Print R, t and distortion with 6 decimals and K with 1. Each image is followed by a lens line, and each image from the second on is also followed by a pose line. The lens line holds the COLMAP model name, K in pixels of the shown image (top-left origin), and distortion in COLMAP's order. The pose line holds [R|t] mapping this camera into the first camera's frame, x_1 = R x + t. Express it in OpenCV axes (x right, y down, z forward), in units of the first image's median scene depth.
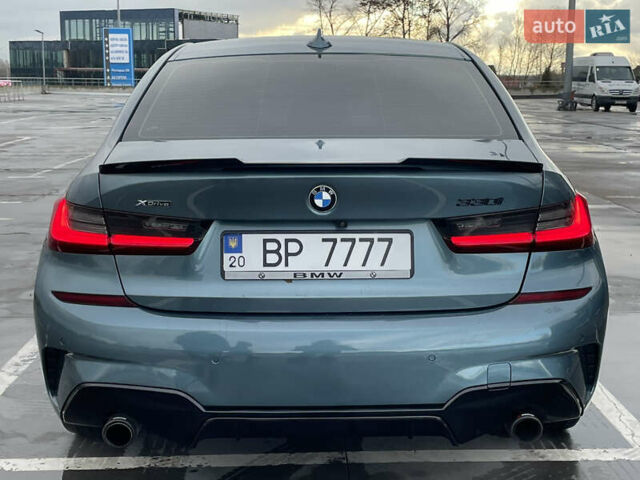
lens RADIAL K [[1034.8, 0, 318.6], [0, 1034.8, 237.7], [0, 0, 1]] dist [0.081799, 0.000000]
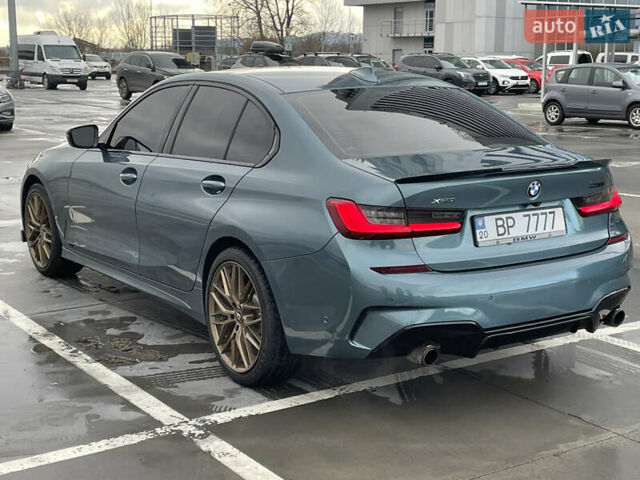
lens RADIAL K [[1034.8, 0, 319.9], [0, 1034.8, 240.1], [0, 0, 1]] dist [0.081799, 0.000000]
pose [[0.846261, -0.094626, 0.524298, -1.068307], [0.080540, 0.995513, 0.049674, -0.063273], [-0.526646, 0.000190, 0.850085, -0.175804]]
